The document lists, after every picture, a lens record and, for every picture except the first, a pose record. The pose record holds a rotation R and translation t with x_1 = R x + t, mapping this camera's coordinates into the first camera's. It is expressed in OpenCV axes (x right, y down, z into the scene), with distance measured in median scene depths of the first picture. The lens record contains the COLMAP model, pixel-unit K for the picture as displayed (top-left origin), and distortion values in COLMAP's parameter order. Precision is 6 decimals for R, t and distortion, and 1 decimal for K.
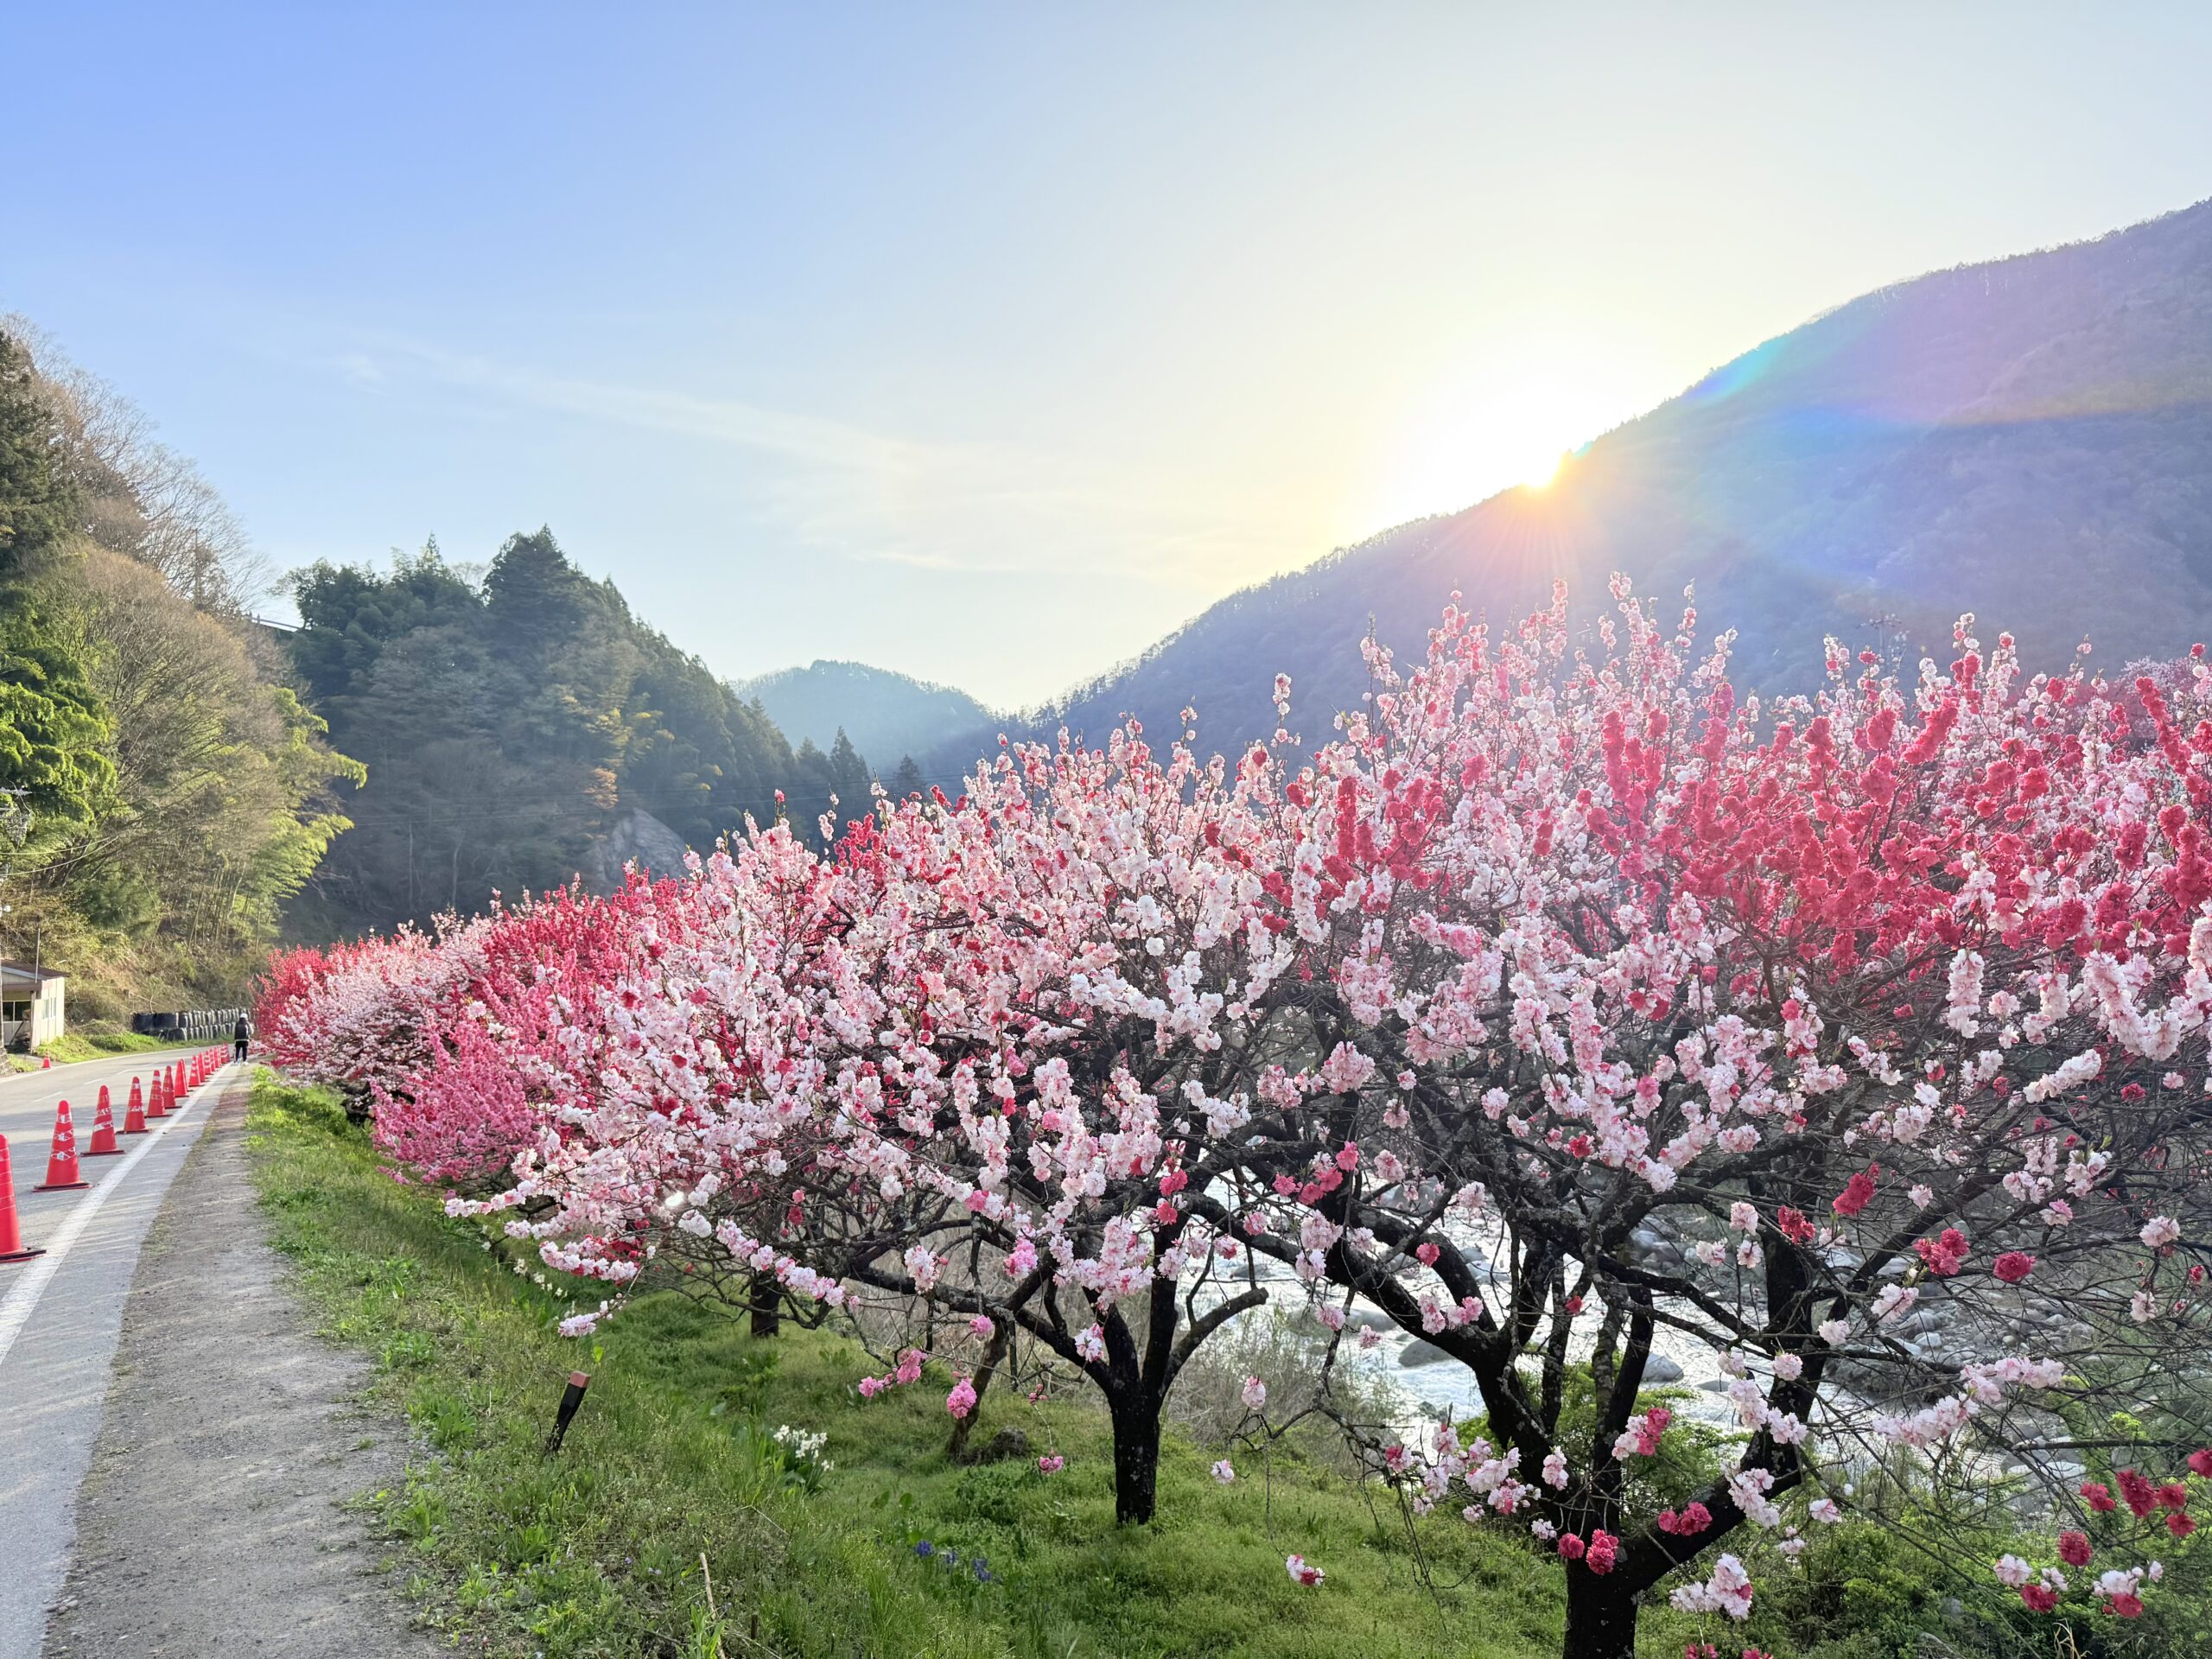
lens RADIAL K [[1553.8, 0, 1106.7], [0, 1553.8, 836.1], [0, 0, 1]] dist [0.044211, -0.046794]
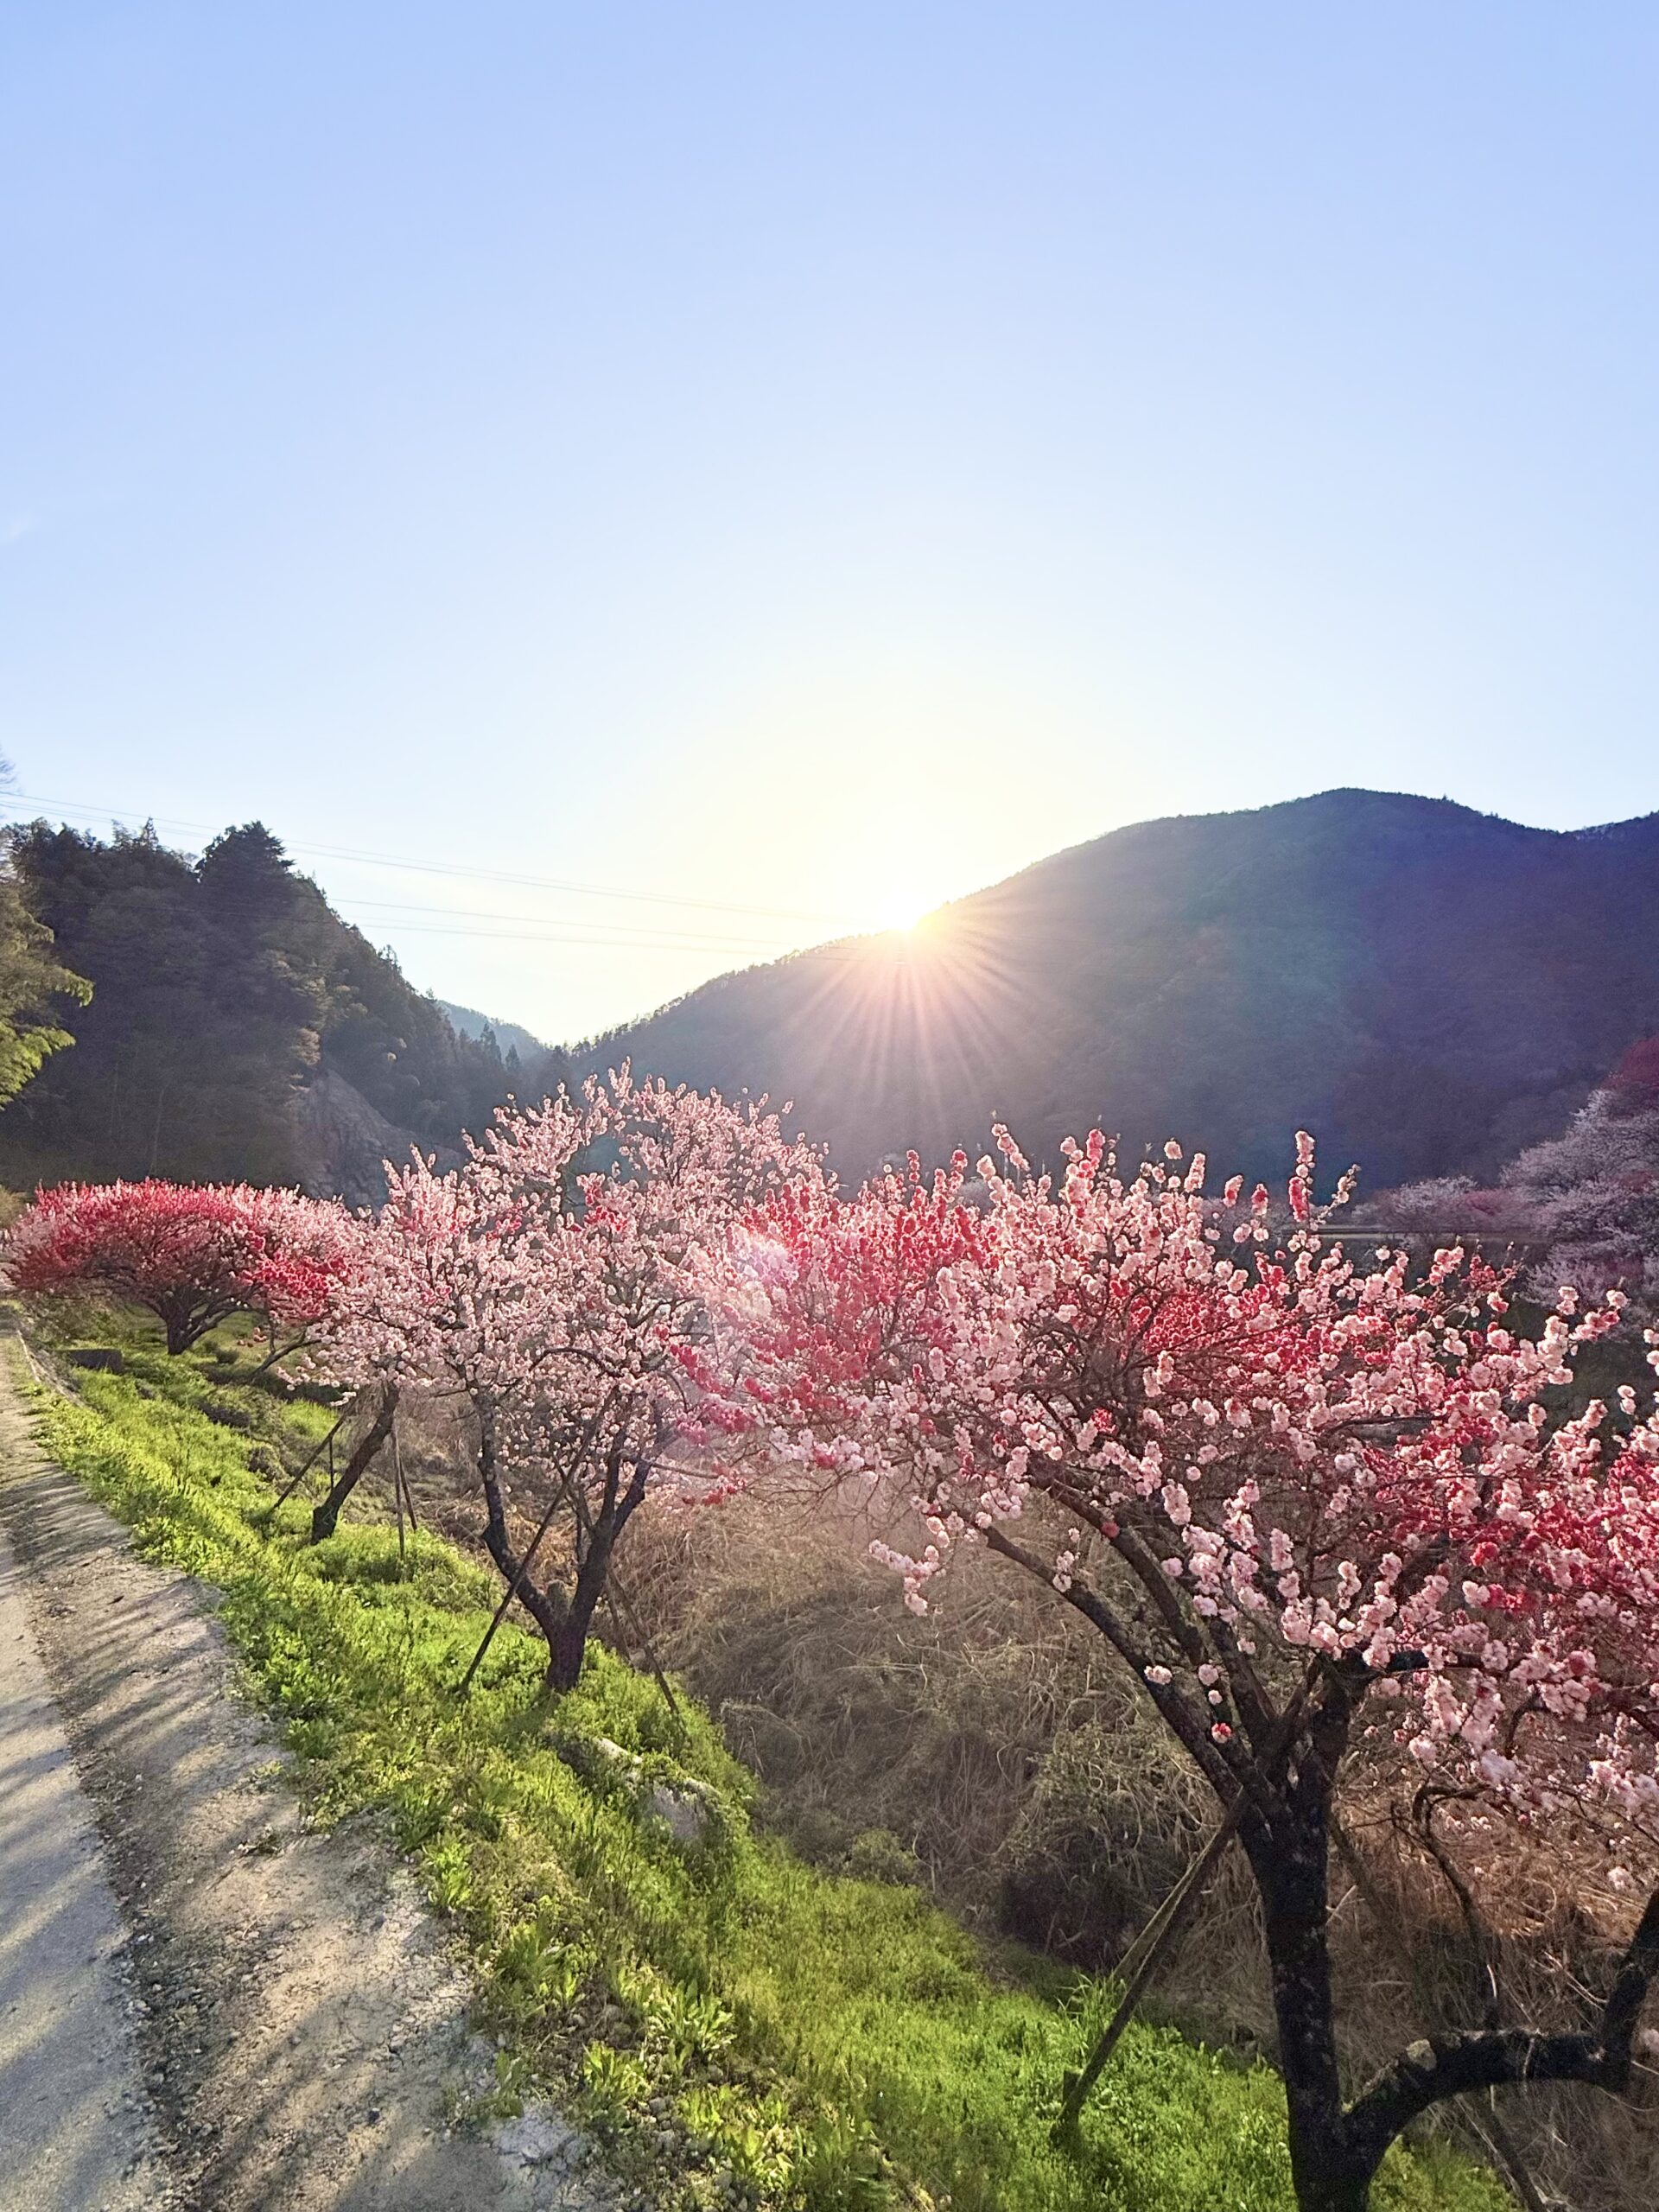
lens RADIAL K [[1071.7, 0, 844.8], [0, 1071.7, 1089.0], [0, 0, 1]] dist [0.002795, -0.000159]
pose [[0.976756, 0.066574, 0.203753, -3.584572], [-0.056085, 0.996807, -0.056836, 0.733279], [-0.206887, 0.044088, 0.977371, 6.205279]]
